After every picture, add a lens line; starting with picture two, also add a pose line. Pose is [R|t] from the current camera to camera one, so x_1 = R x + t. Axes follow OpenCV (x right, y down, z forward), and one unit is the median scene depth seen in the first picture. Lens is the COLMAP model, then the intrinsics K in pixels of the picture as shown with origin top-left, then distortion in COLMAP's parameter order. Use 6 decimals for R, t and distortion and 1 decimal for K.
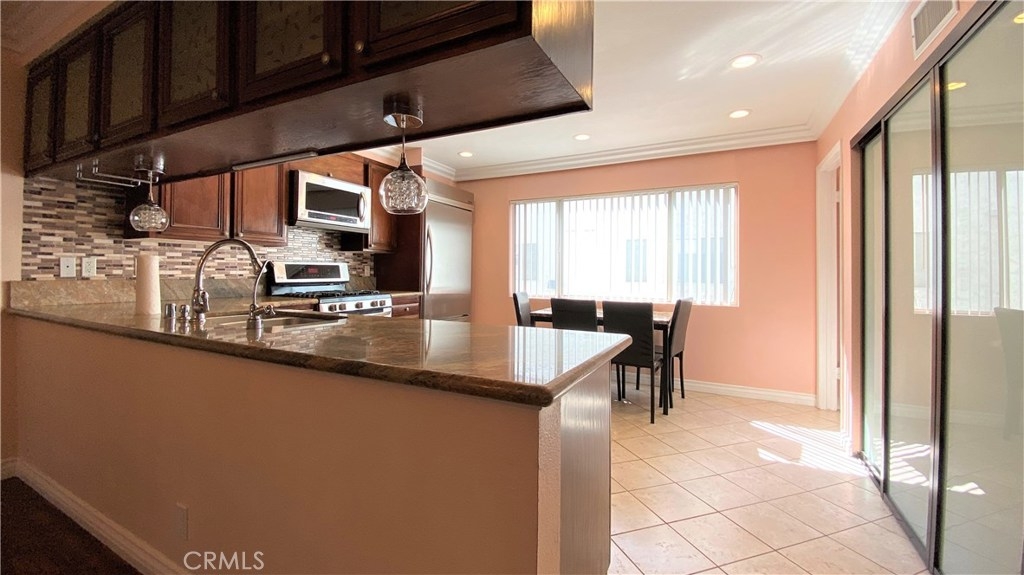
lens RADIAL K [[408.3, 0, 514.3], [0, 408.3, 276.4], [0, 0, 1]] dist [0.002971, 0.000082]
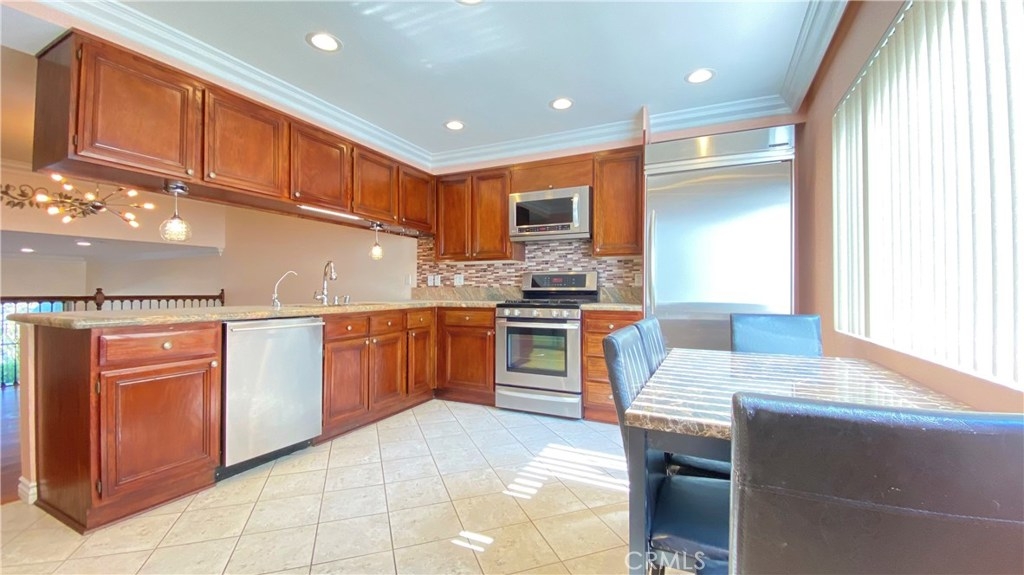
lens RADIAL K [[408.3, 0, 513.8], [0, 408.3, 284.0], [0, 0, 1]] dist [0.002971, 0.000082]
pose [[0.017022, -0.001953, -0.999853, 0.826065], [-0.002930, 0.999994, -0.002003, -0.003845], [0.999851, 0.002963, 0.017016, 1.301622]]
